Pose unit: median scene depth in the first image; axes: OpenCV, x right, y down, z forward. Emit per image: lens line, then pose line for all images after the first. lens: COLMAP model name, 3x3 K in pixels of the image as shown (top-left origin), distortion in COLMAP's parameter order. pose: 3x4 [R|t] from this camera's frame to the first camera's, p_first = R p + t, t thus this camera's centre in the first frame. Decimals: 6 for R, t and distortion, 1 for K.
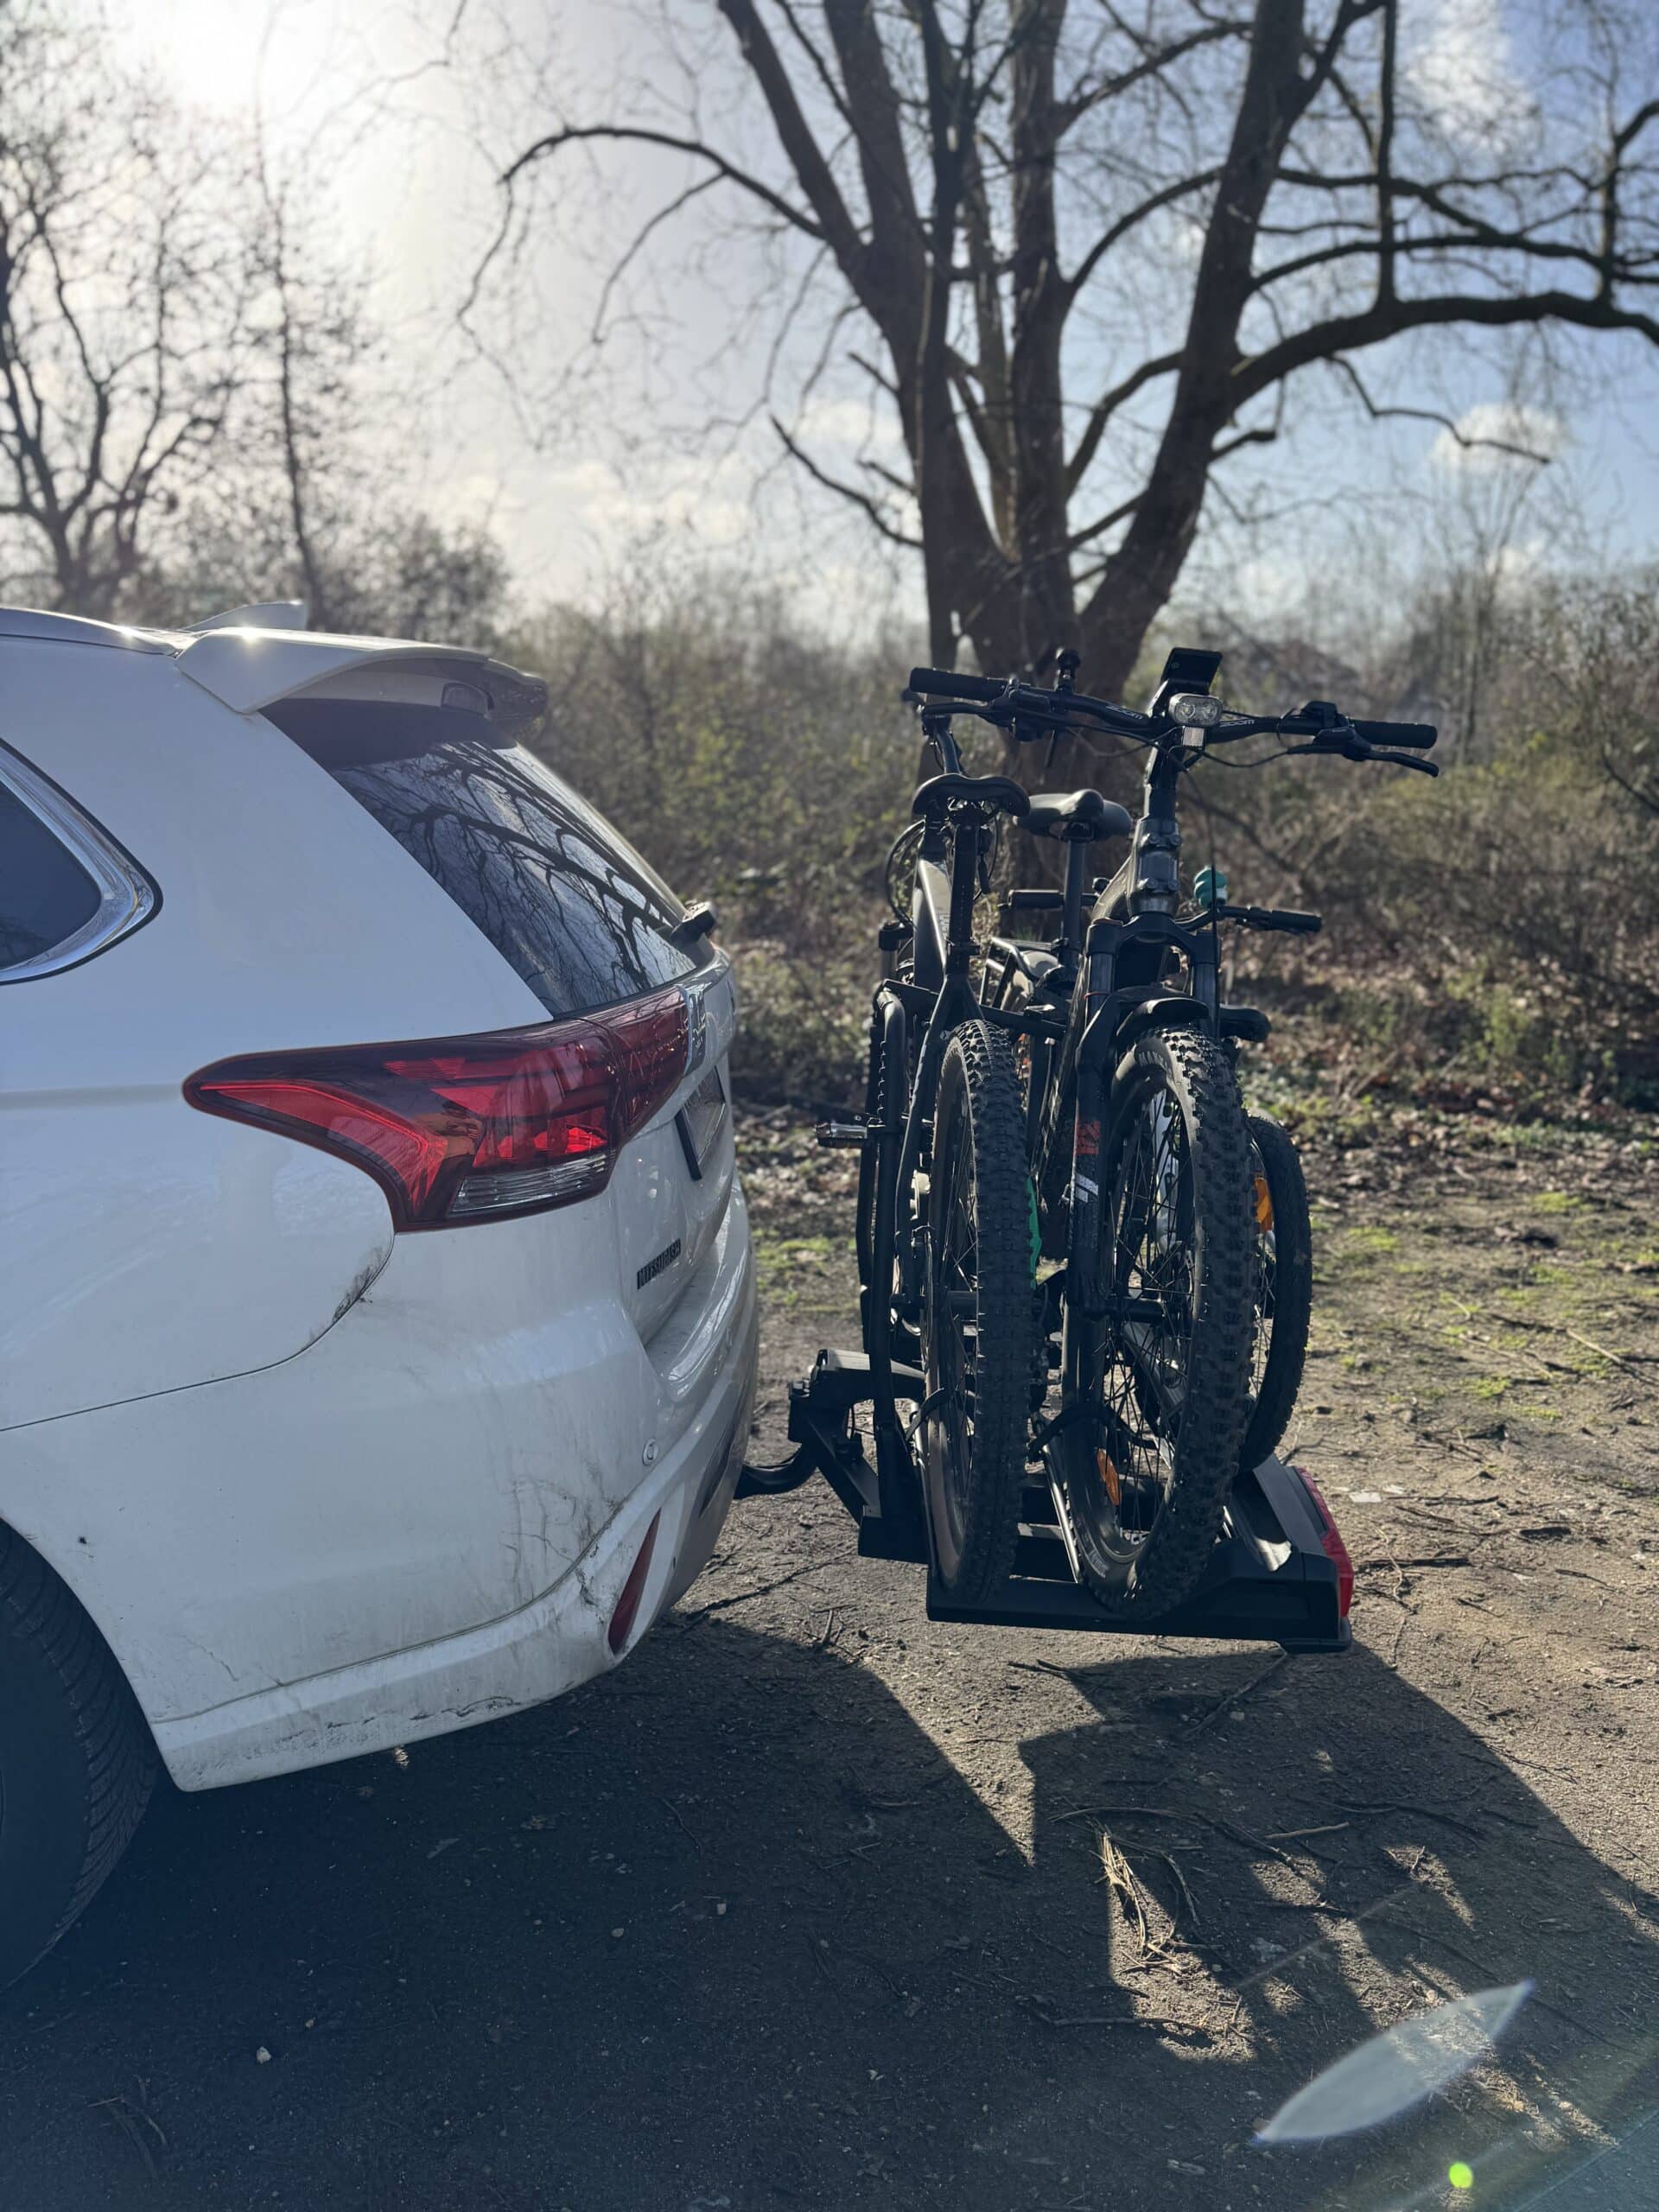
lens RADIAL K [[1548.0, 0, 832.9], [0, 1548.0, 1101.6], [0, 0, 1]] dist [0.006984, -0.003286]
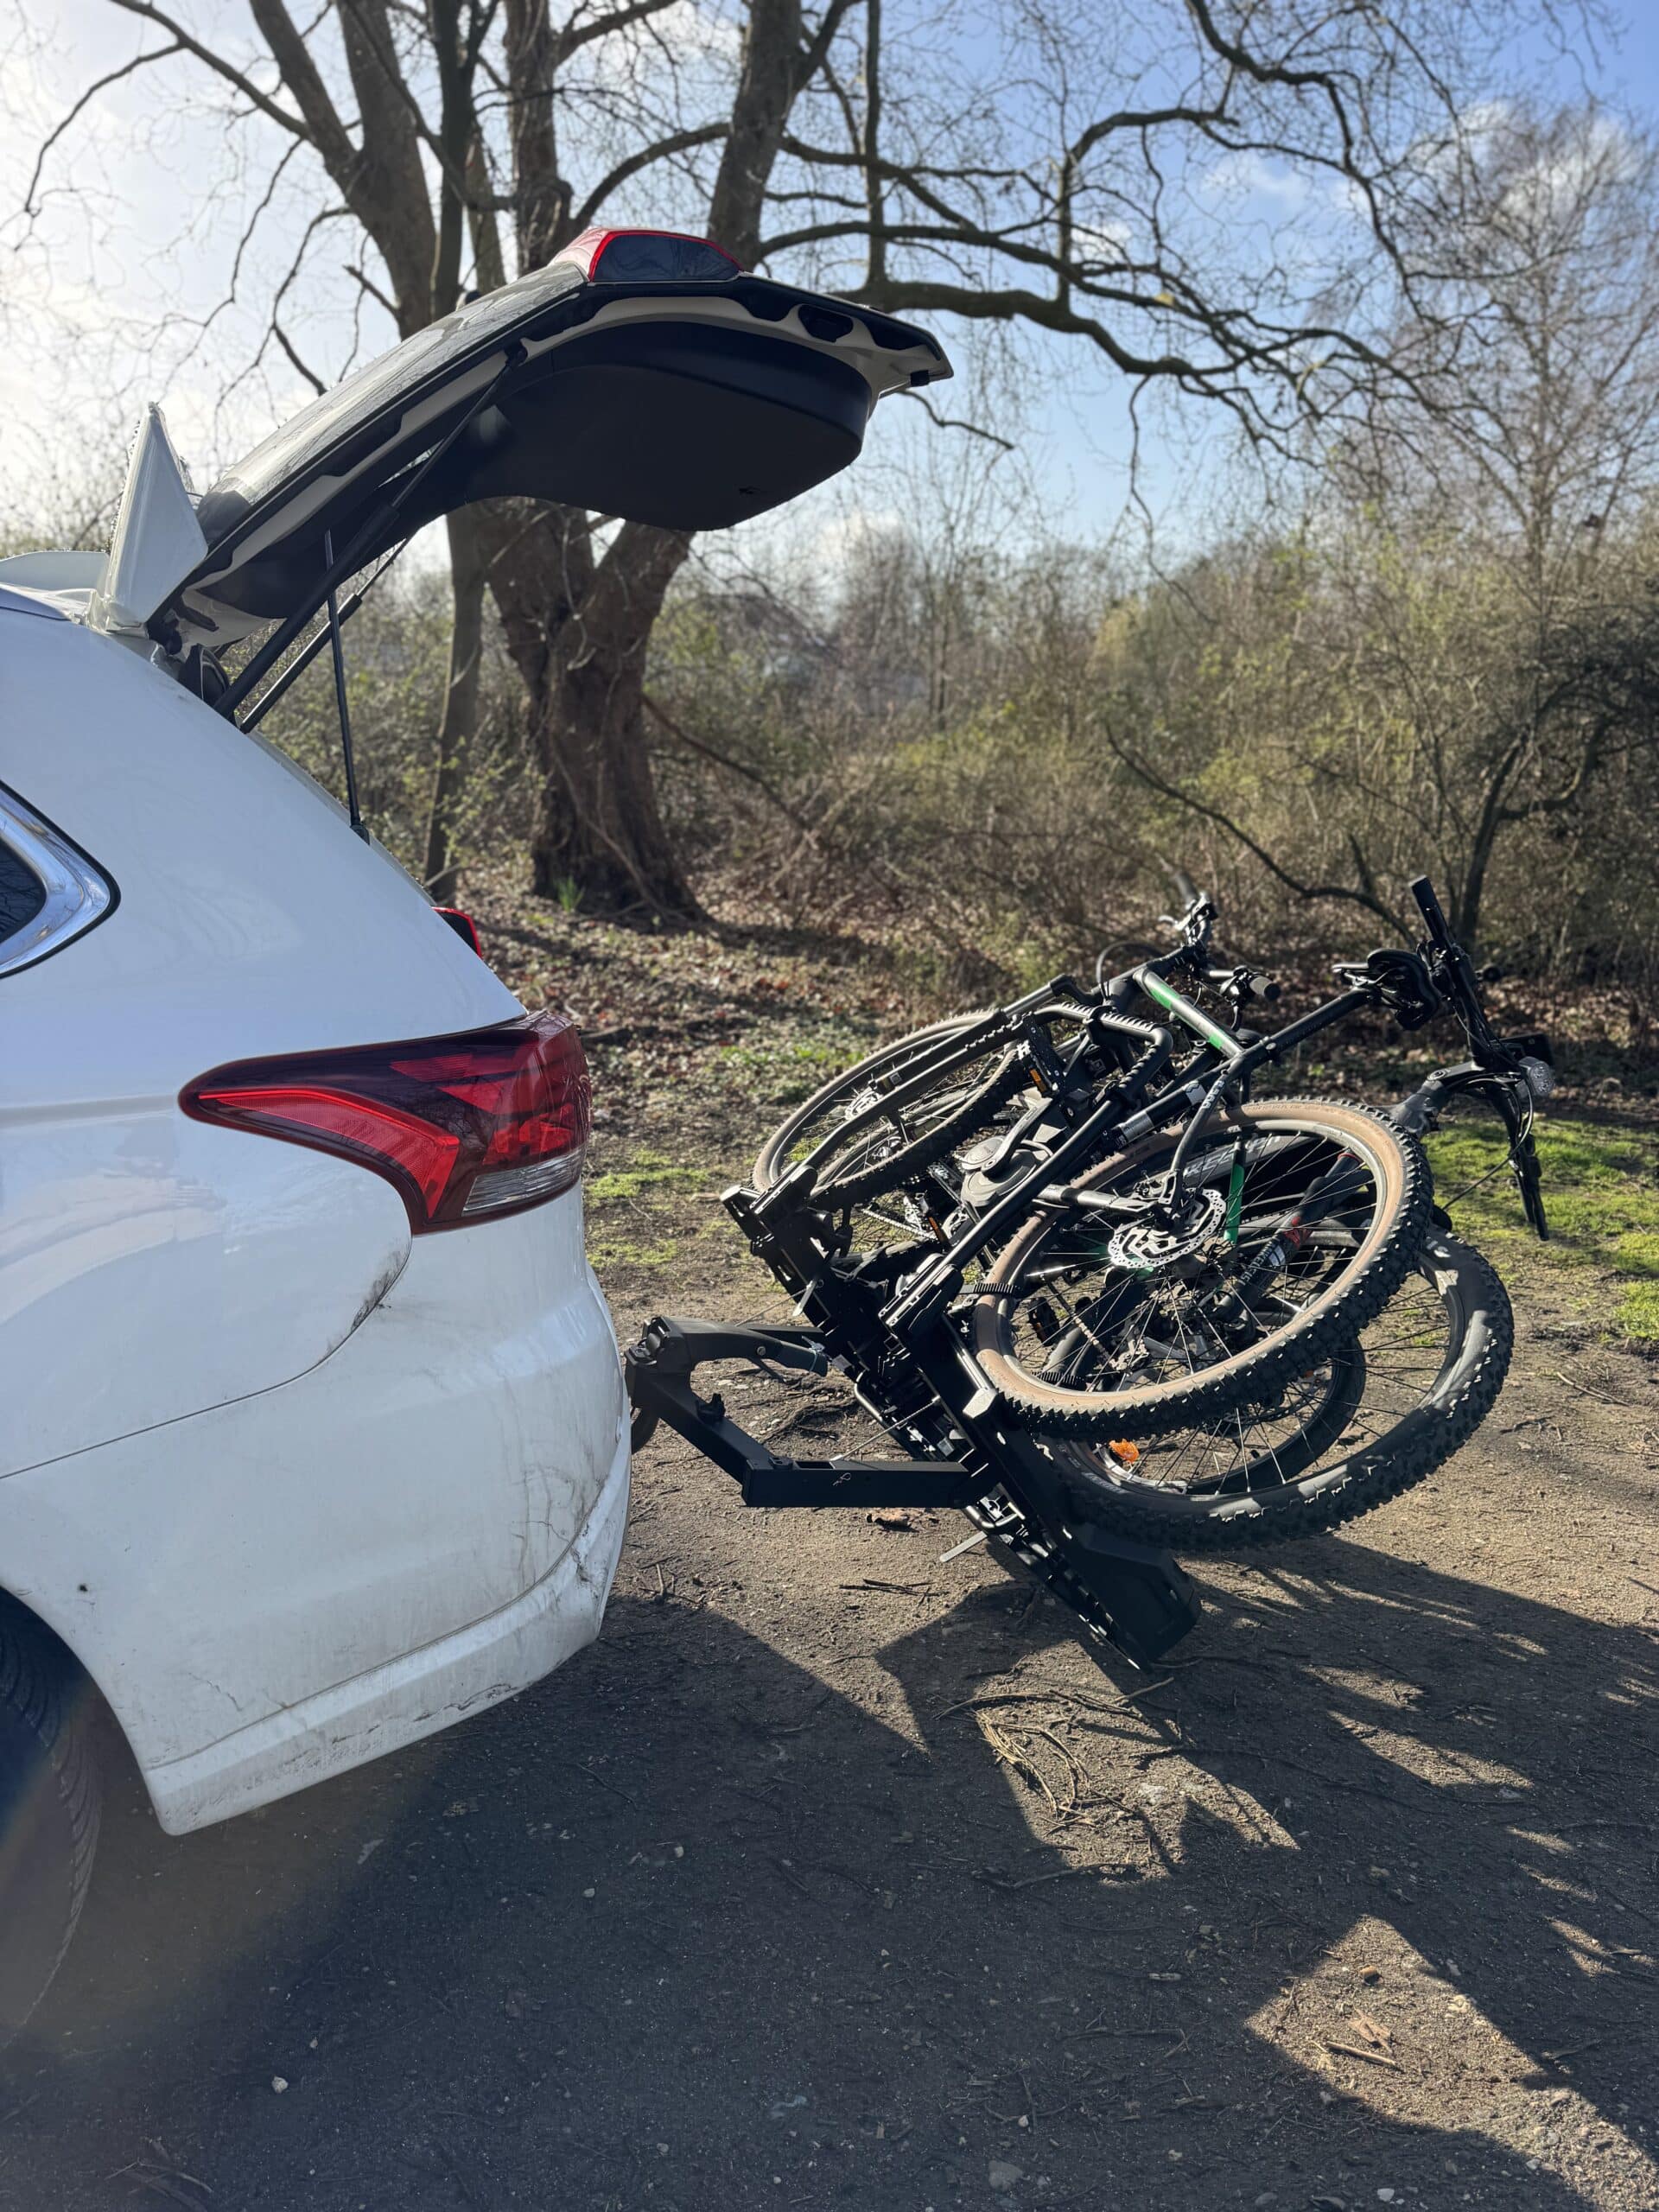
lens RADIAL K [[1535.6, 0, 825.1], [0, 1535.6, 1114.8], [0, 0, 1]] dist [0.024983, -0.020676]
pose [[0.948051, -0.045651, 0.314825, -0.289854], [0.032282, 0.998347, 0.047552, -0.025464], [-0.316475, -0.034919, 0.947958, -0.006579]]
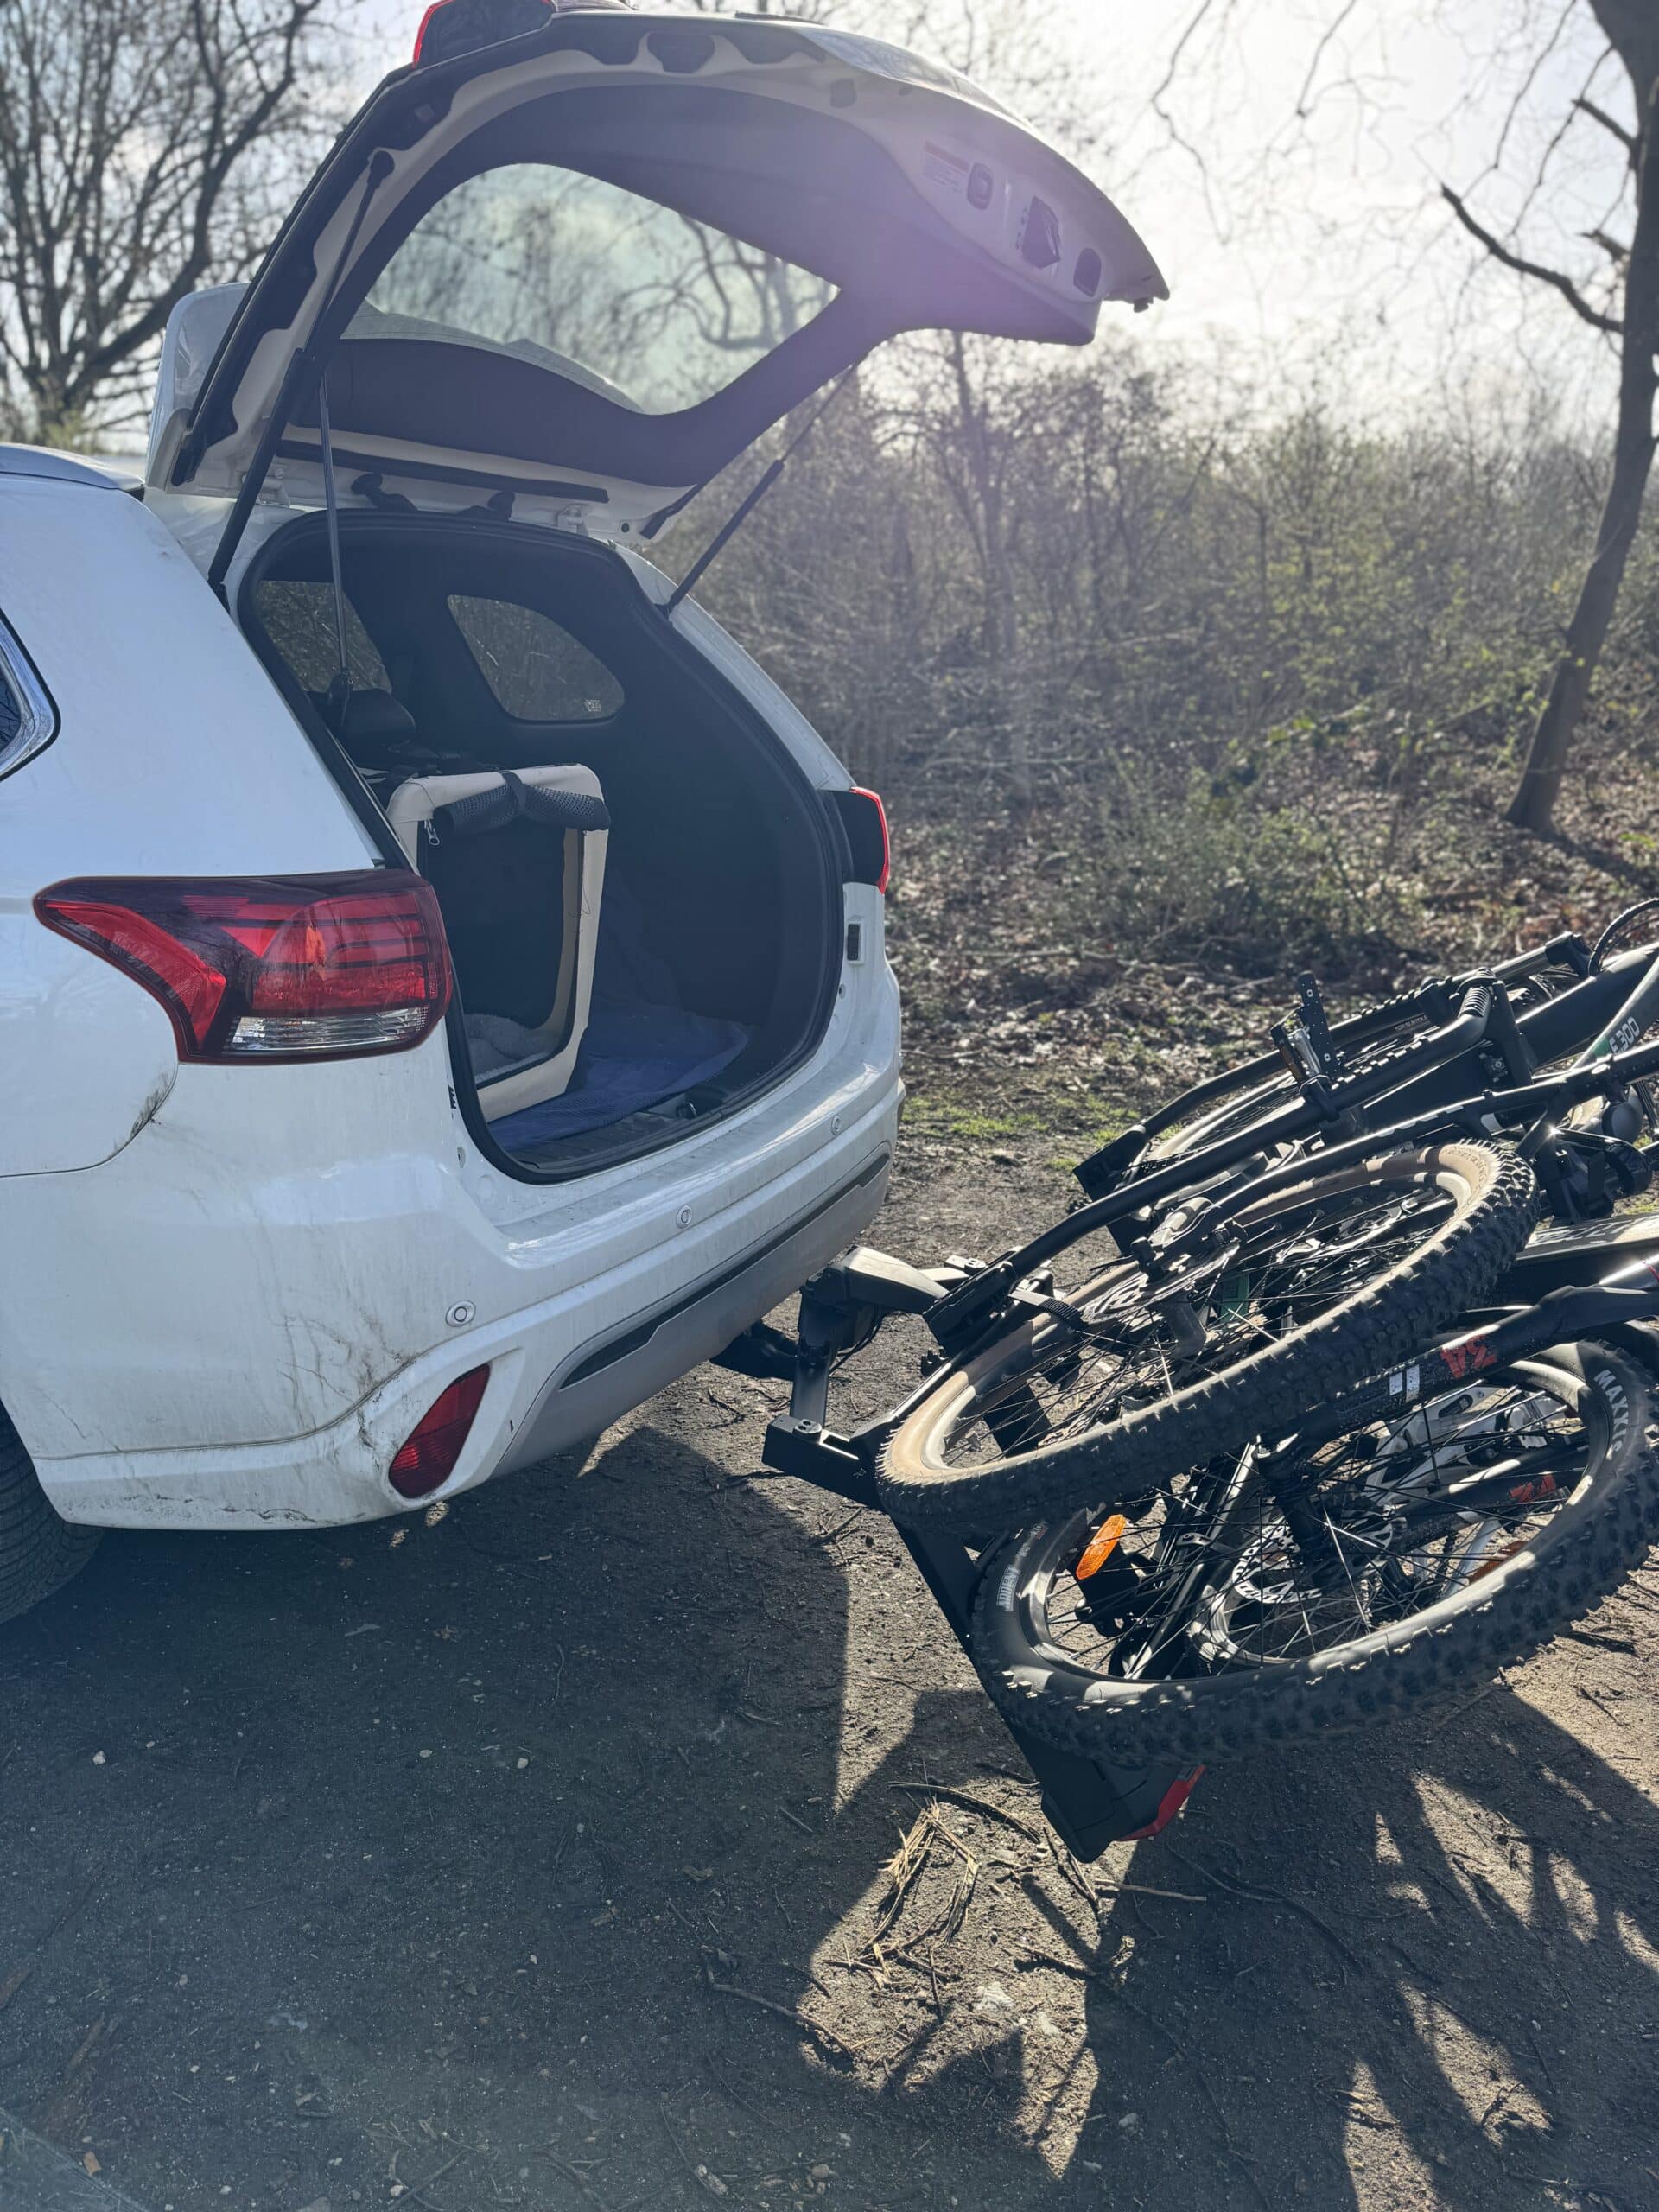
lens RADIAL K [[1548.0, 0, 832.9], [0, 1548.0, 1101.6], [0, 0, 1]] dist [0.006984, -0.003286]
pose [[0.909468, 0.145408, -0.389518, 0.453170], [-0.103556, 0.986547, 0.126492, -0.057462], [0.402671, -0.074703, 0.912291, 0.190036]]
